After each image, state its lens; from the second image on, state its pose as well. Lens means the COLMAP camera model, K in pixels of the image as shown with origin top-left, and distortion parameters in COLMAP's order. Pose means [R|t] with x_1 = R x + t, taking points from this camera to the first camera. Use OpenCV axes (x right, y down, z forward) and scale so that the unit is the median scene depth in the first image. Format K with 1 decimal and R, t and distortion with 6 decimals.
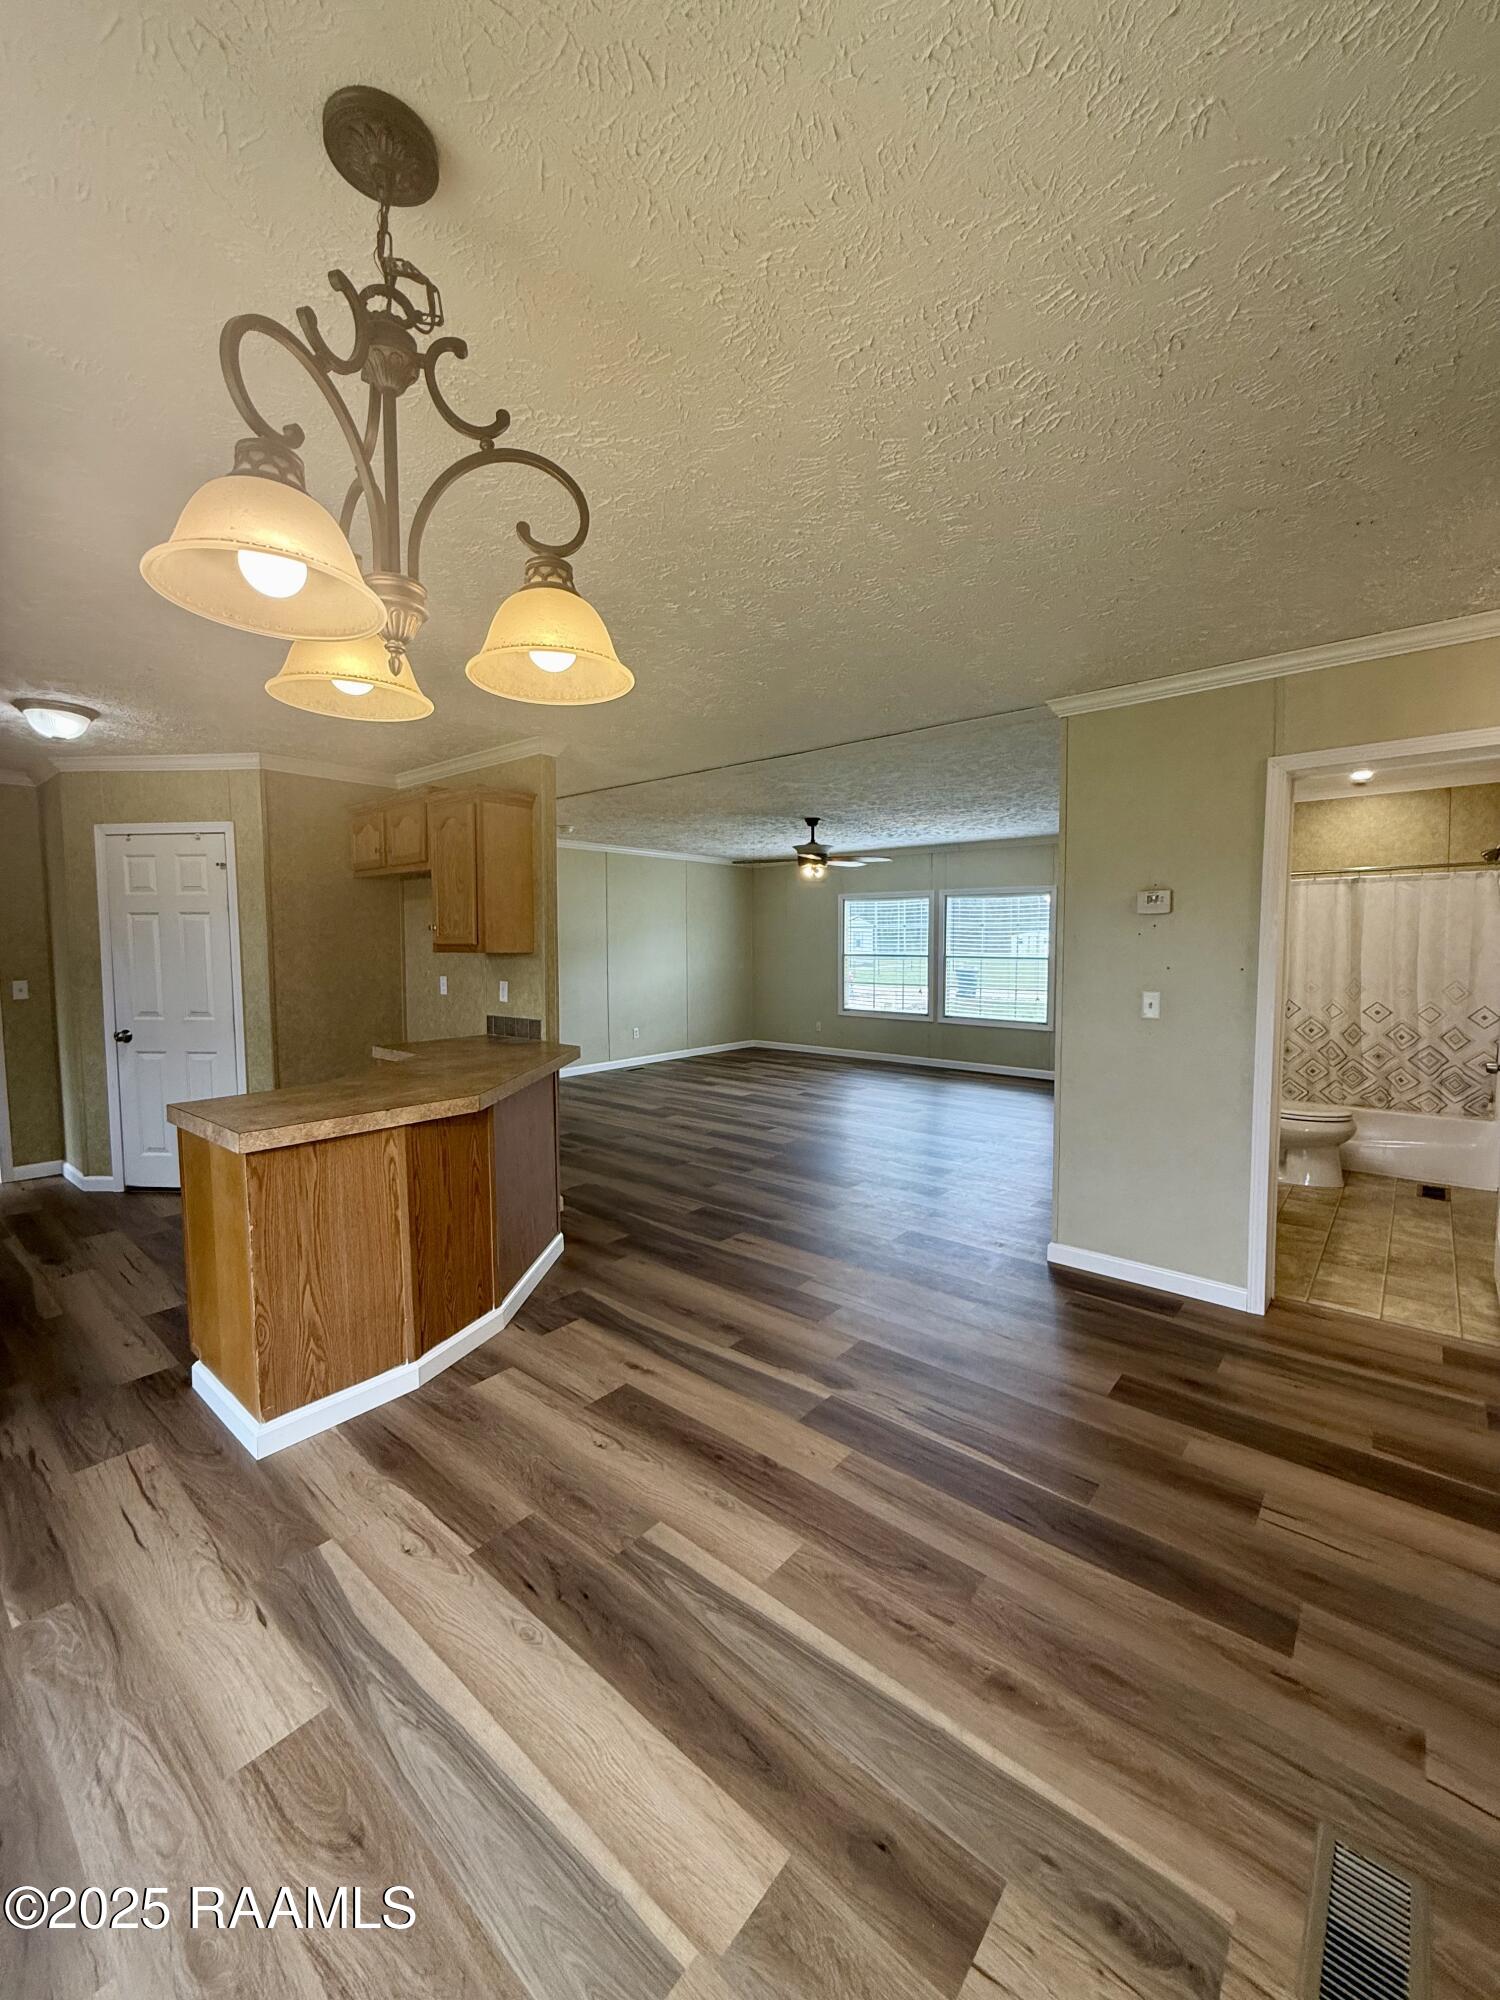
lens RADIAL K [[802.5, 0, 750.8], [0, 802.5, 995.0], [0, 0, 1]] dist [0.000736, 0.000397]
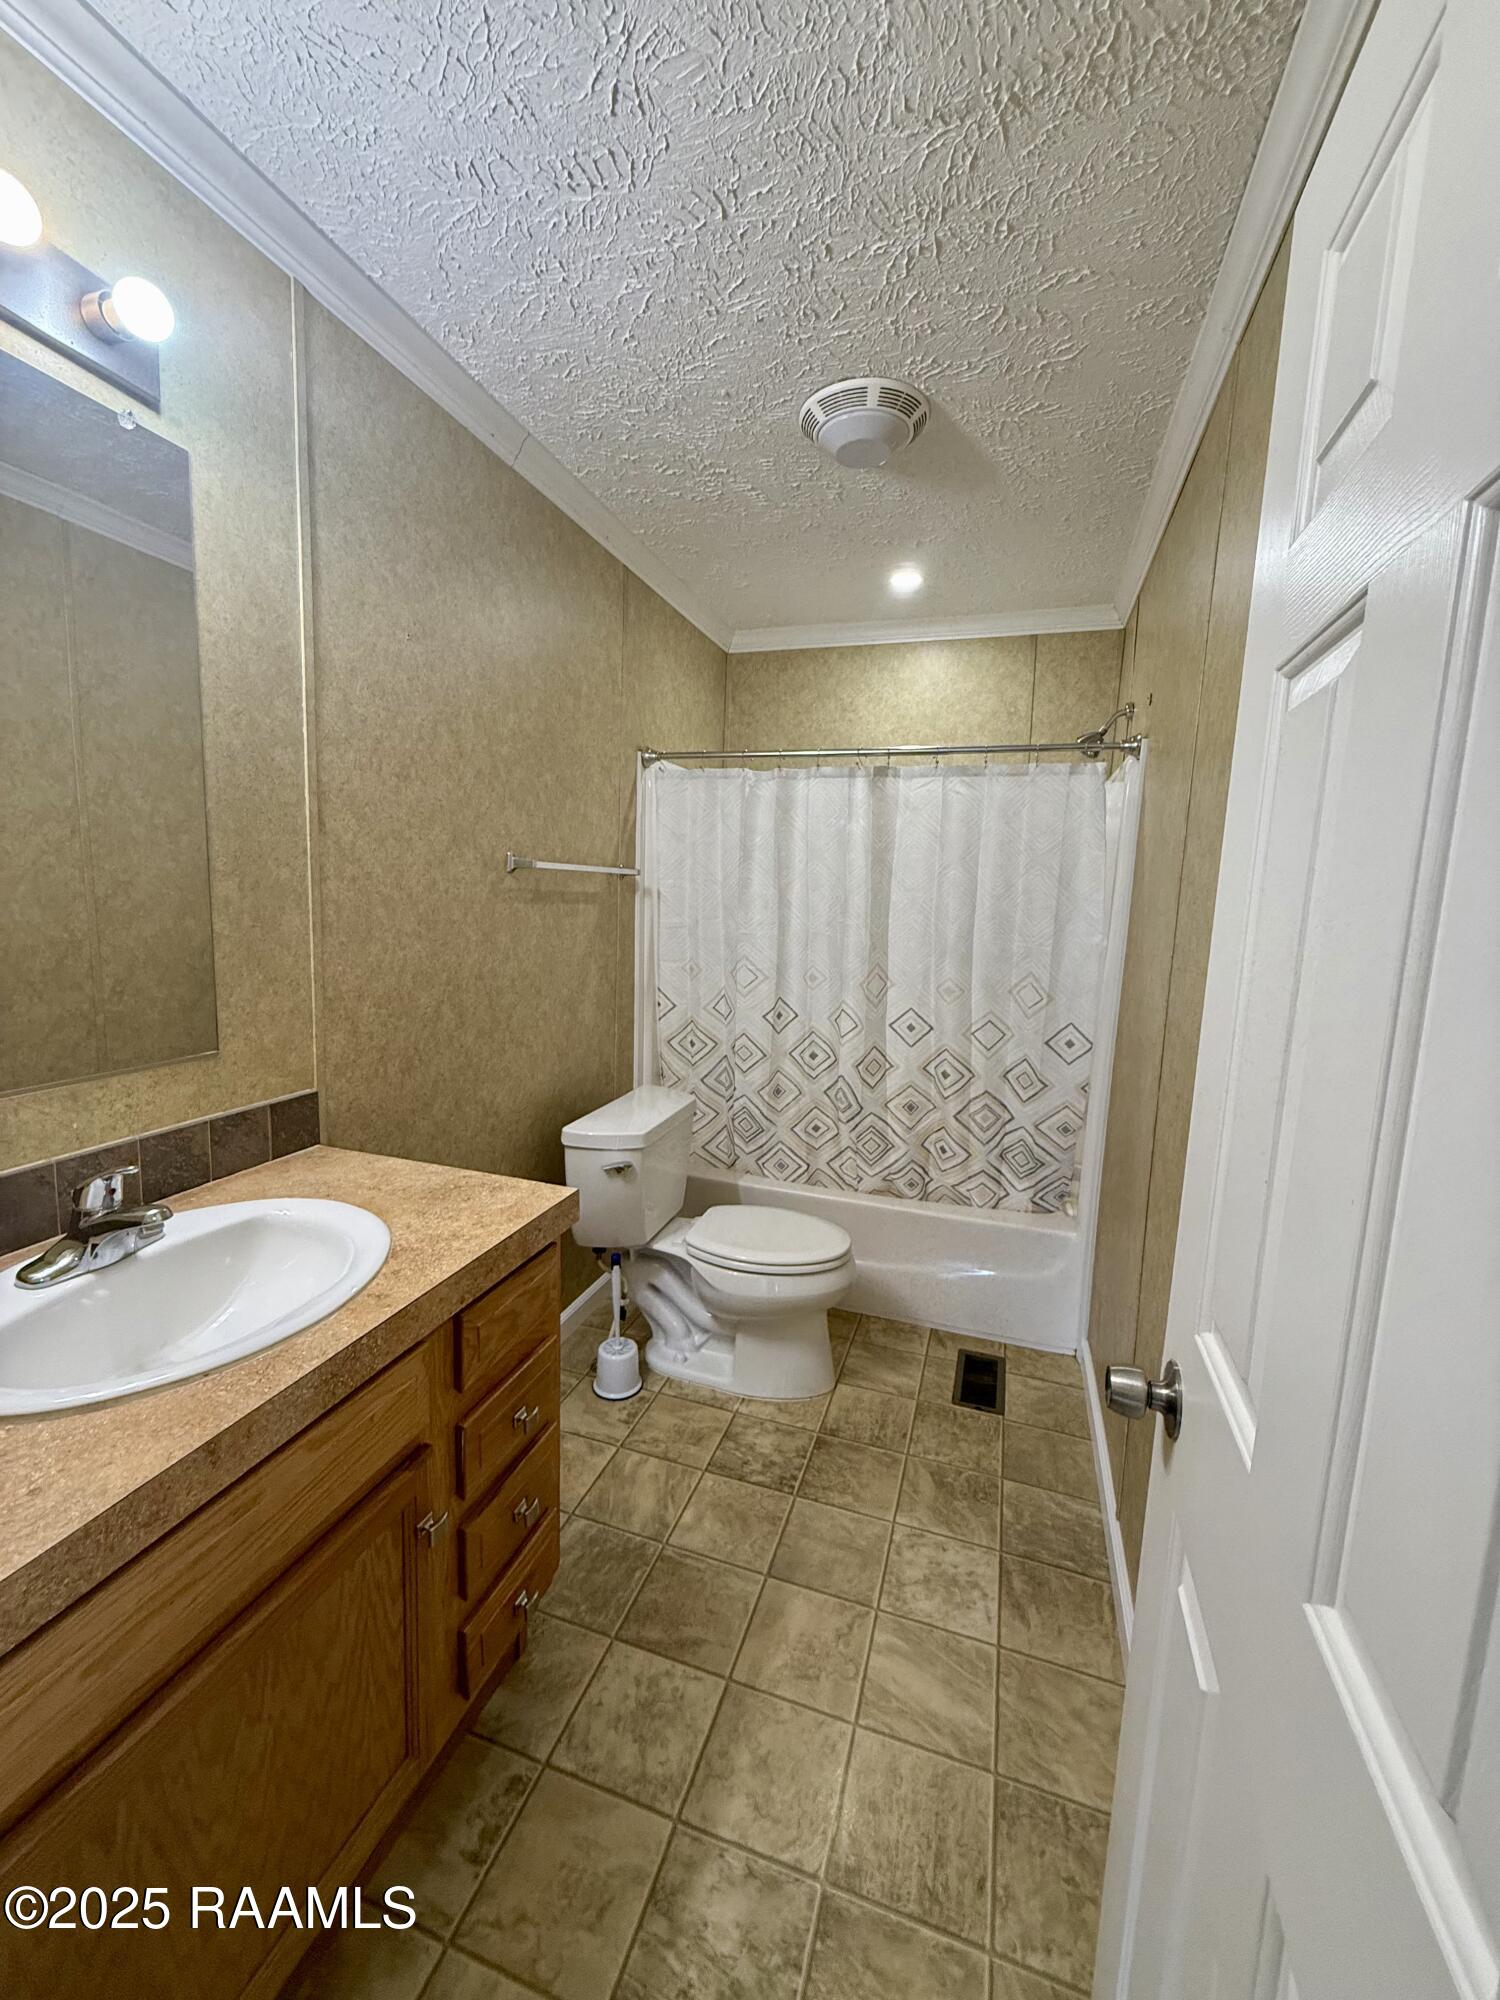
lens RADIAL K [[802.5, 0, 748.3], [0, 802.5, 996.7], [0, 0, 1]] dist [0.000736, 0.000397]
pose [[0.927462, -0.008848, 0.373813, 0.424309], [-0.017633, 0.997573, 0.067362, -0.028929], [-0.373502, -0.069067, 0.925055, 0.483771]]
